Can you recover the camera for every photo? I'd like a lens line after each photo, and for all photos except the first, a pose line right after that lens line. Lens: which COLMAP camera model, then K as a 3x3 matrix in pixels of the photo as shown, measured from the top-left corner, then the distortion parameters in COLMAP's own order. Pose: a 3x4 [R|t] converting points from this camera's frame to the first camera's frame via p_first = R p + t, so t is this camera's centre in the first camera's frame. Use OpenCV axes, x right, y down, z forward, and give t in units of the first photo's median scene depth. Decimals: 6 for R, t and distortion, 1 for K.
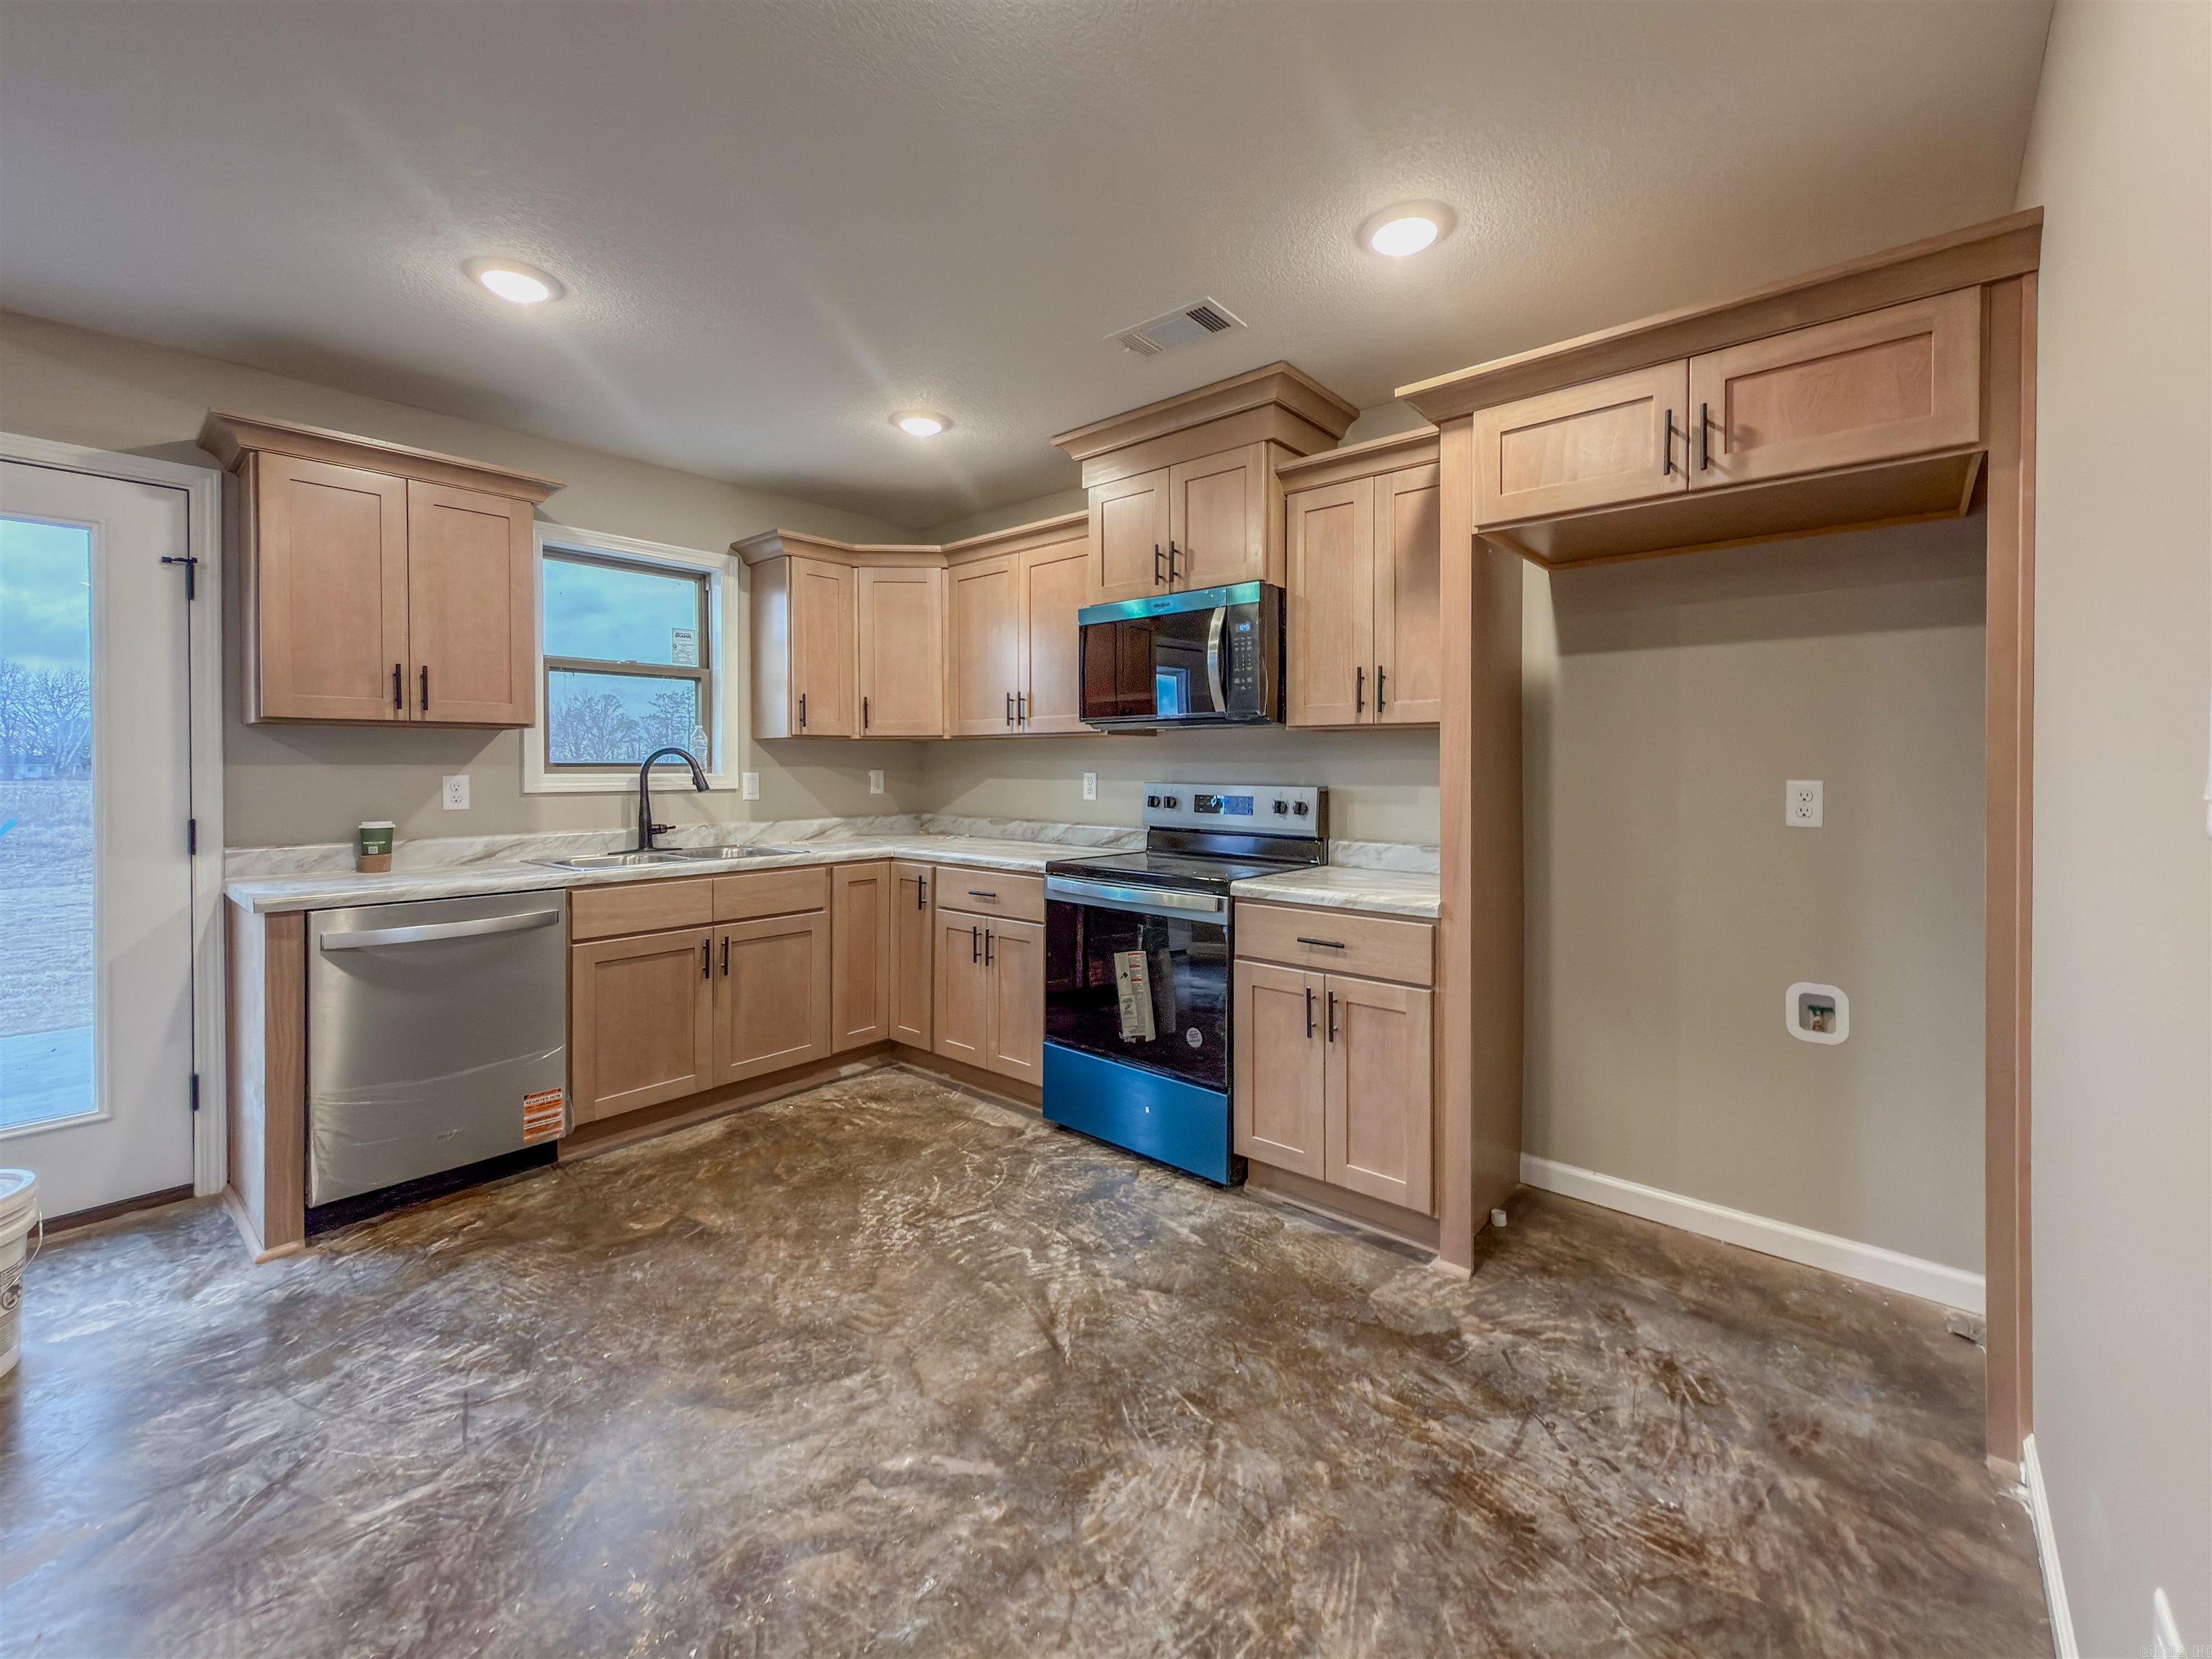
lens RADIAL K [[915.5, 0, 1100.4], [0, 915.5, 768.1], [0, 0, 1]] dist [0.004060, -0.000110]
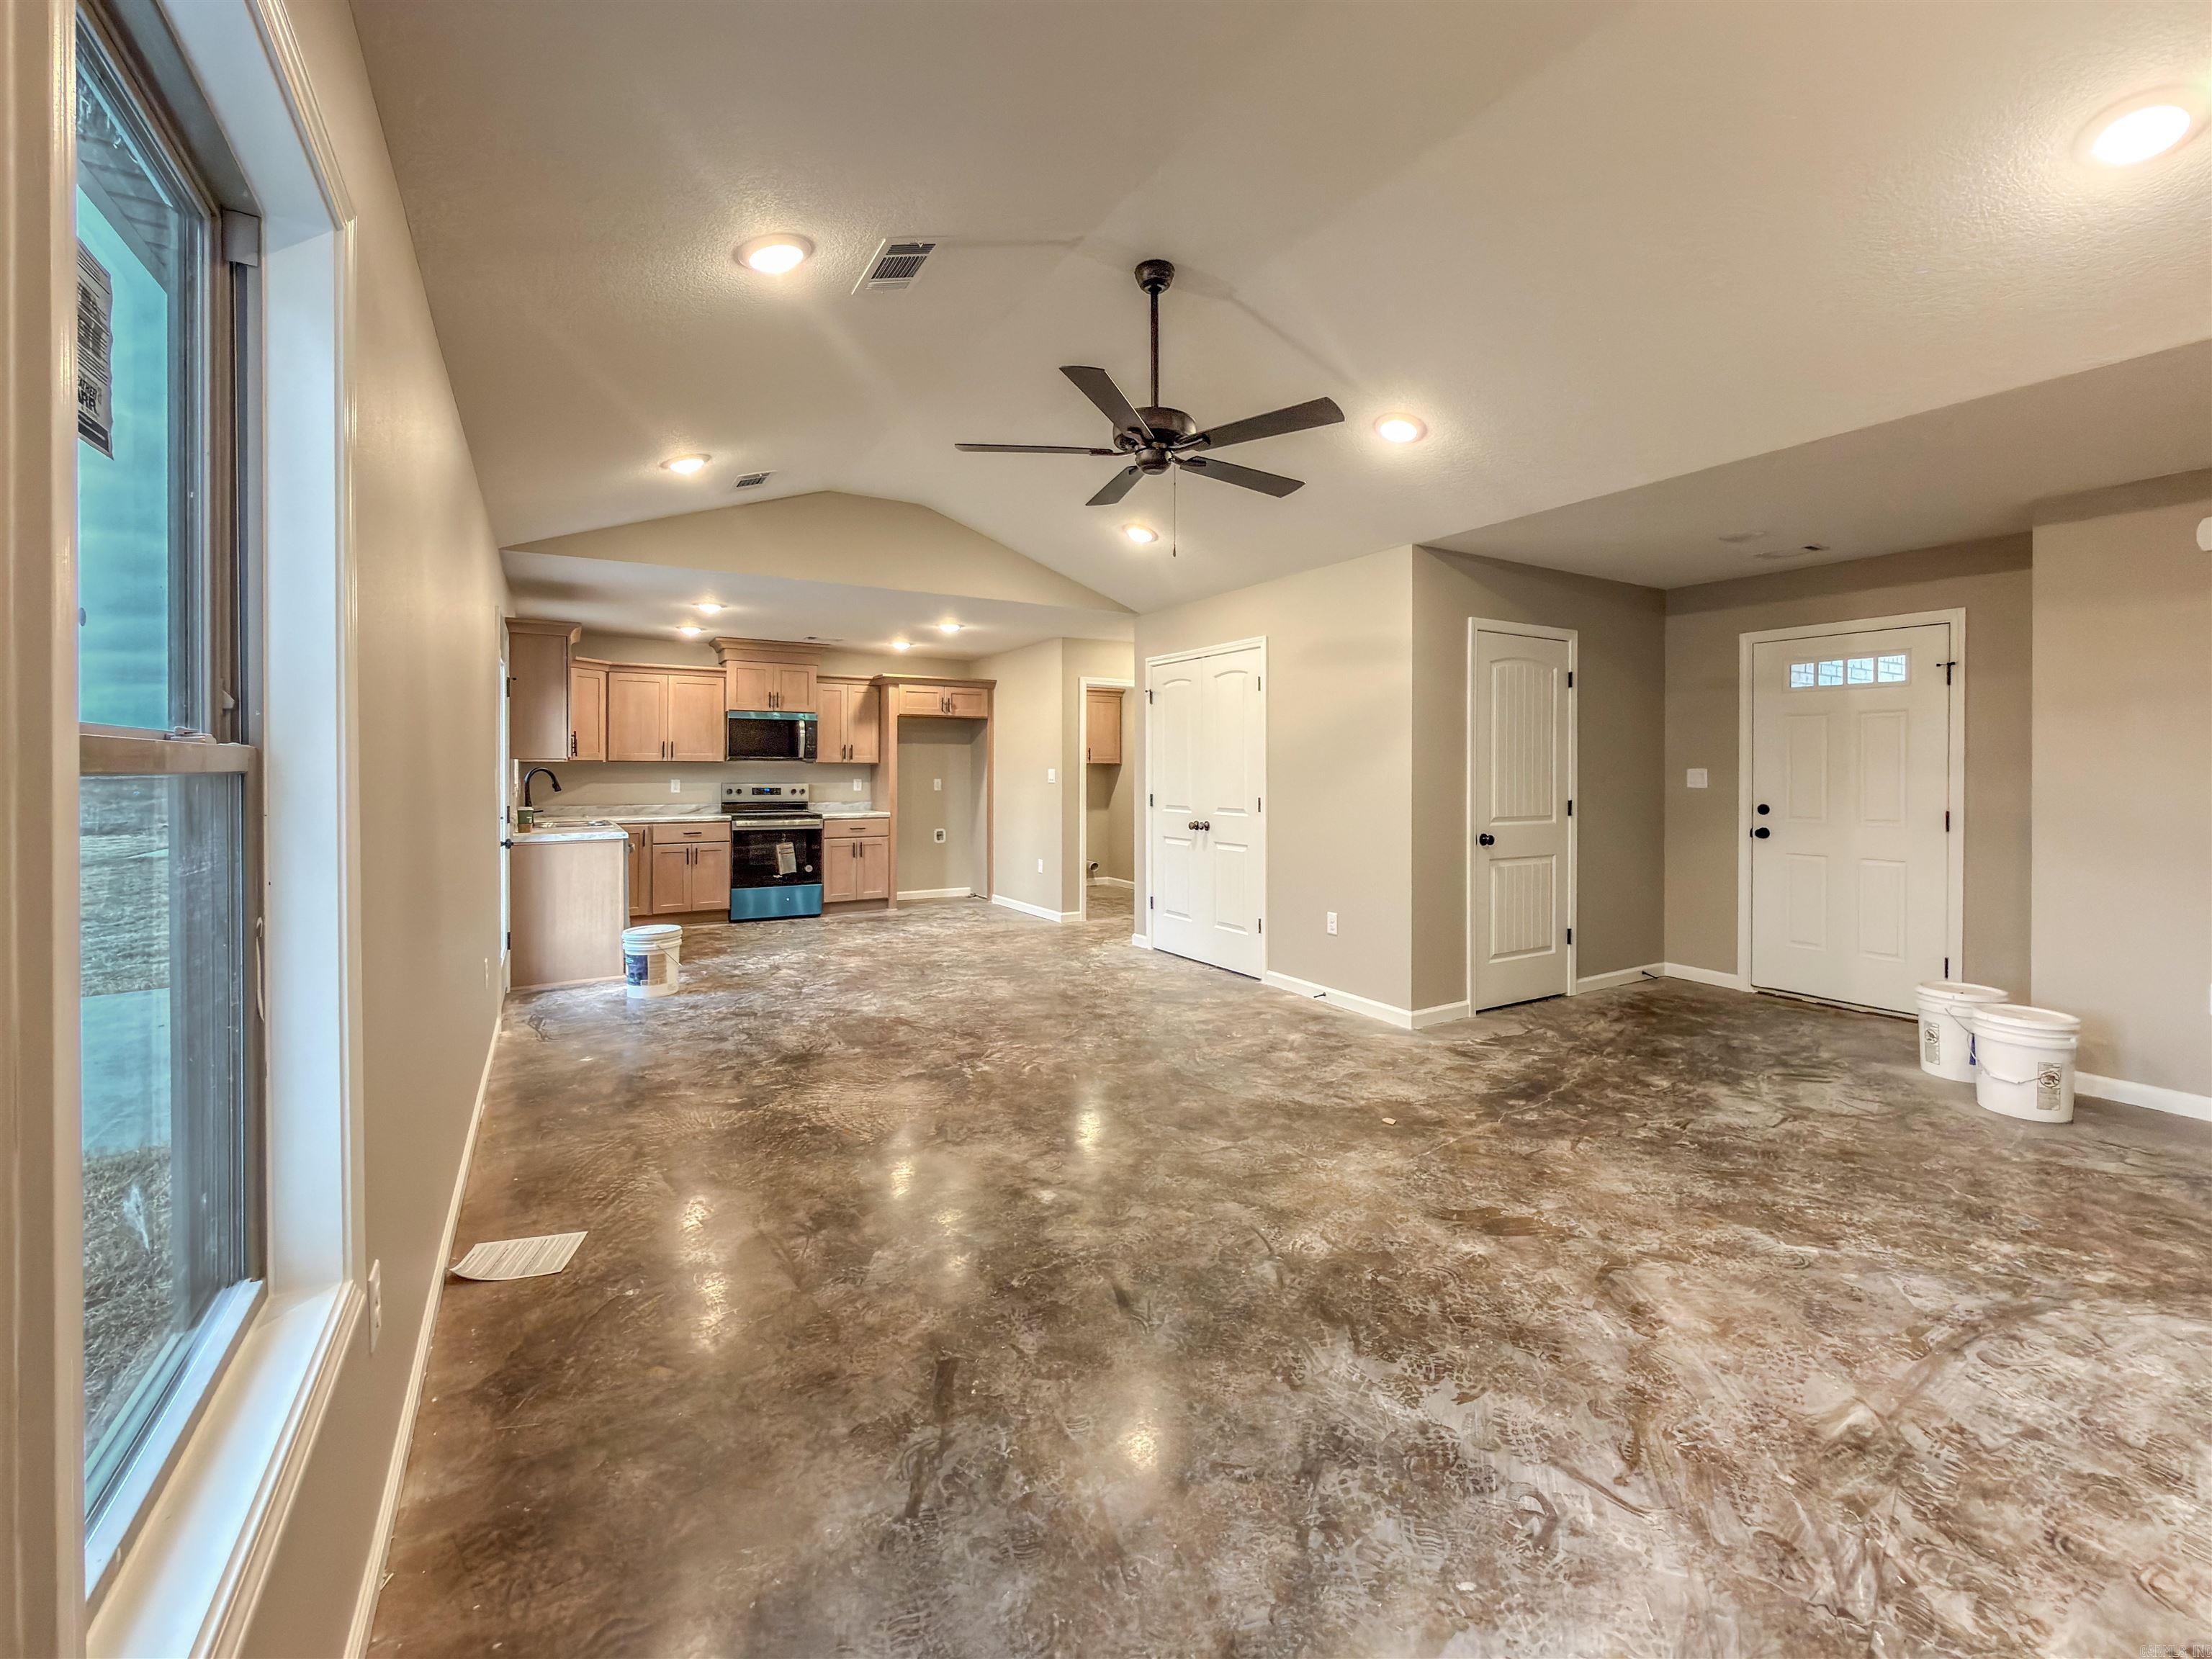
lens RADIAL K [[915.5, 0, 1100.4], [0, 915.5, 768.1], [0, 0, 1]] dist [0.004060, -0.000110]
pose [[0.333915, 0.002897, 0.942599, -2.575346], [0.001789, 0.999992, -0.003708, -0.017659], [-0.942602, 0.002924, 0.333907, -0.947807]]
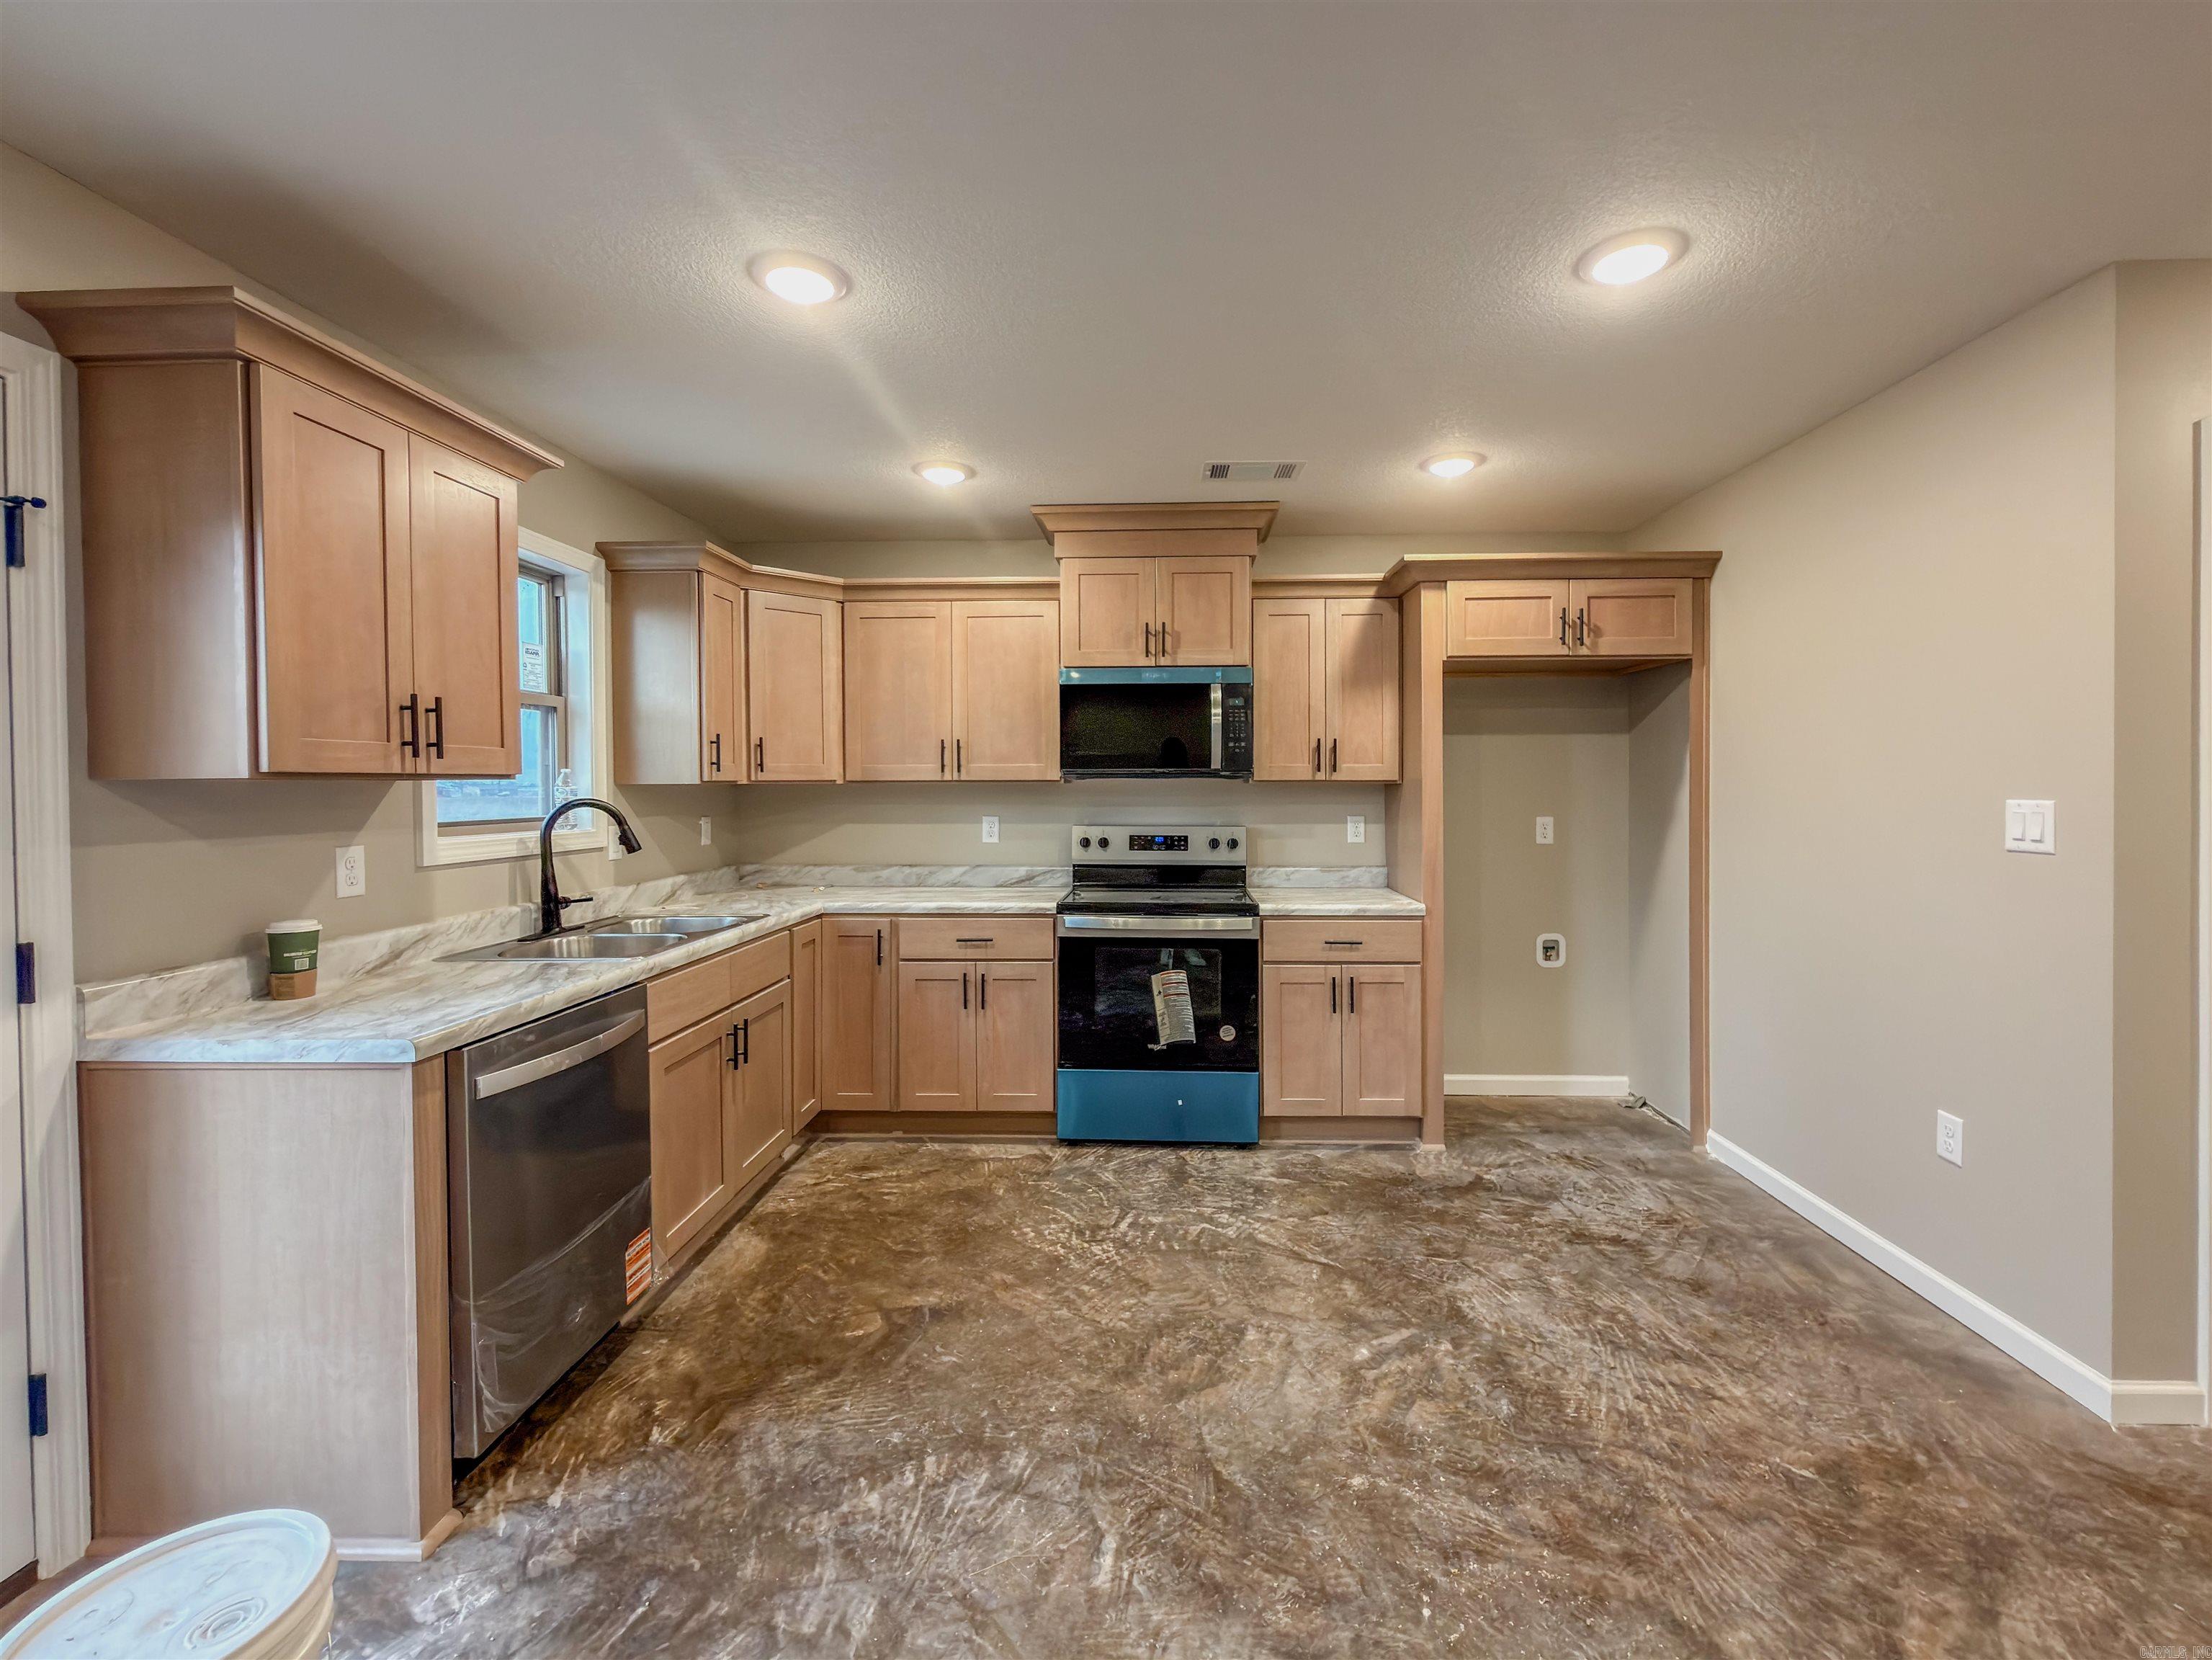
lens RADIAL K [[933.4, 0, 1142.0], [0, 933.4, 792.0], [0, 0, 1]] dist [-0.001990, 0.000037]
pose [[0.779236, -0.006723, 0.626694, -0.847146], [0.005763, 0.999977, 0.003562, -0.040488], [-0.626704, 0.000836, 0.779257, 0.095791]]
